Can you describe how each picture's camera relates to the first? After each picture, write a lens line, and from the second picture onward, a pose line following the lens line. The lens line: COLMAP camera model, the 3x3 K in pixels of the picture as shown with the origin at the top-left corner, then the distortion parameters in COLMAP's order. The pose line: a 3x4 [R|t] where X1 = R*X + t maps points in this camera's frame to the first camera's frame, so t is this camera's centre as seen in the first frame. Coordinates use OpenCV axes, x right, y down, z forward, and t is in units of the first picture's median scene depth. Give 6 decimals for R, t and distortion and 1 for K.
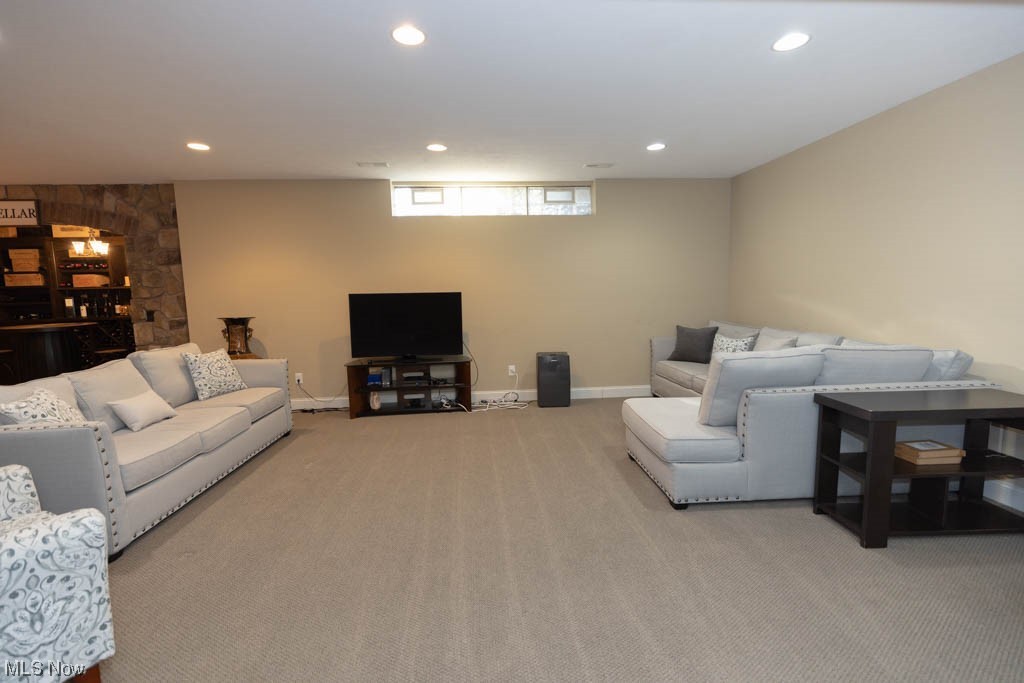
lens RADIAL K [[457.6, 0, 511.5], [0, 457.6, 338.0], [0, 0, 1]] dist [0.003555, -0.000316]
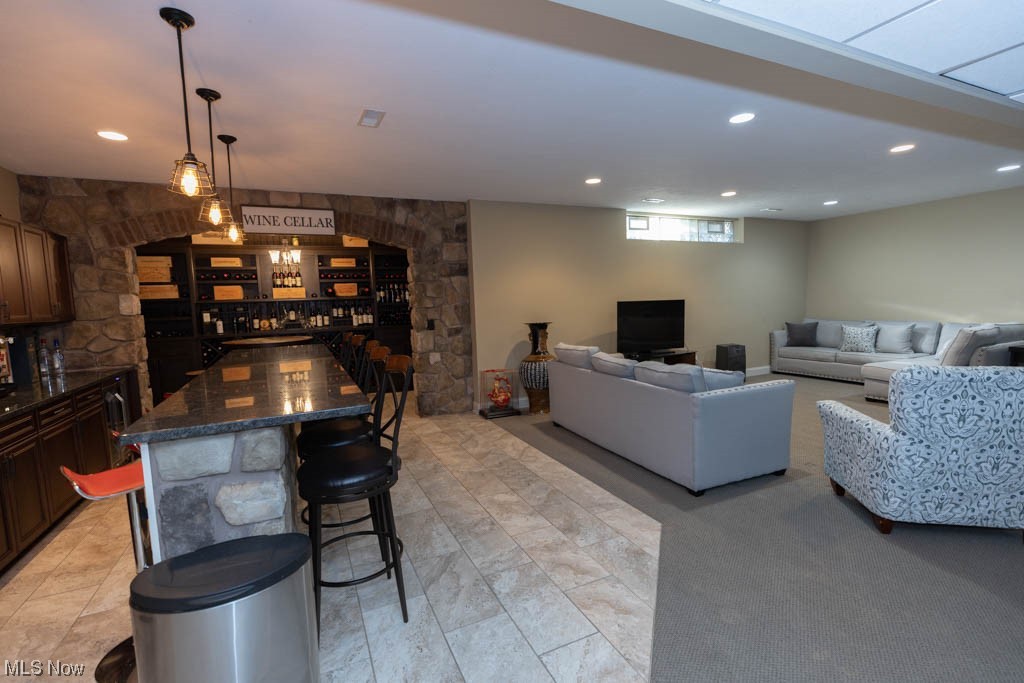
lens RADIAL K [[457.6, 0, 511.5], [0, 457.6, 338.0], [0, 0, 1]] dist [0.003555, -0.000316]
pose [[0.940779, -0.034770, 0.337233, -0.969600], [0.046738, 0.998530, -0.027431, 0.020024], [-0.335783, 0.041568, 0.941022, -0.045297]]
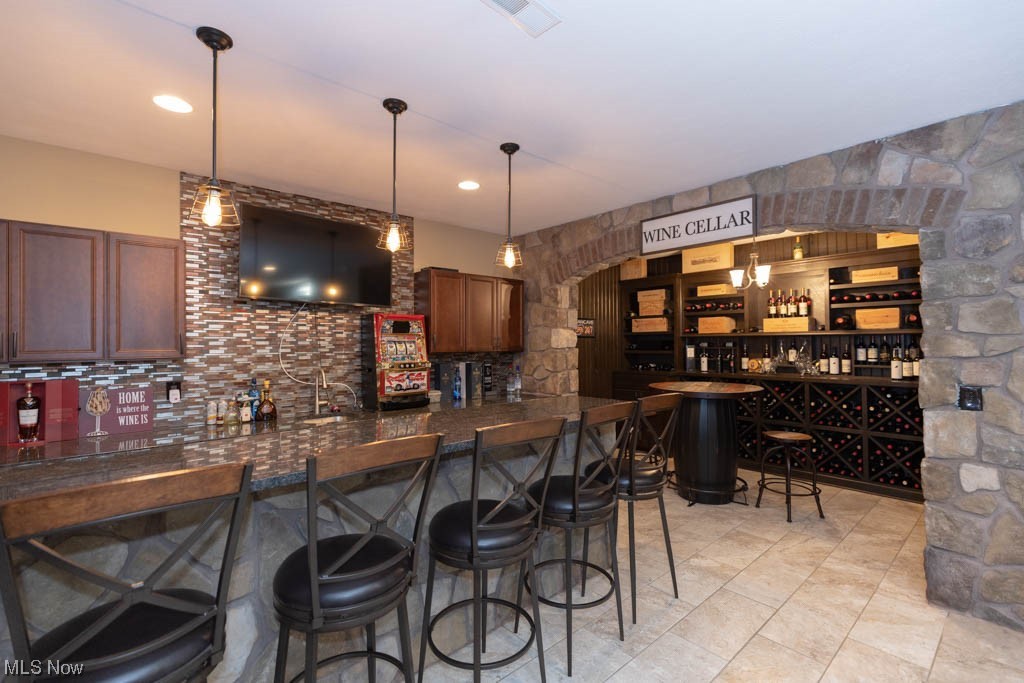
lens RADIAL K [[457.4, 0, 503.6], [0, 457.4, 336.2], [0, 0, 1]] dist [0.008018, 0.000492]
pose [[0.586018, 0.009698, -0.810240, -0.690948], [-0.096720, 0.993617, -0.058061, -0.037141], [0.804505, 0.112391, 0.583215, 0.361016]]
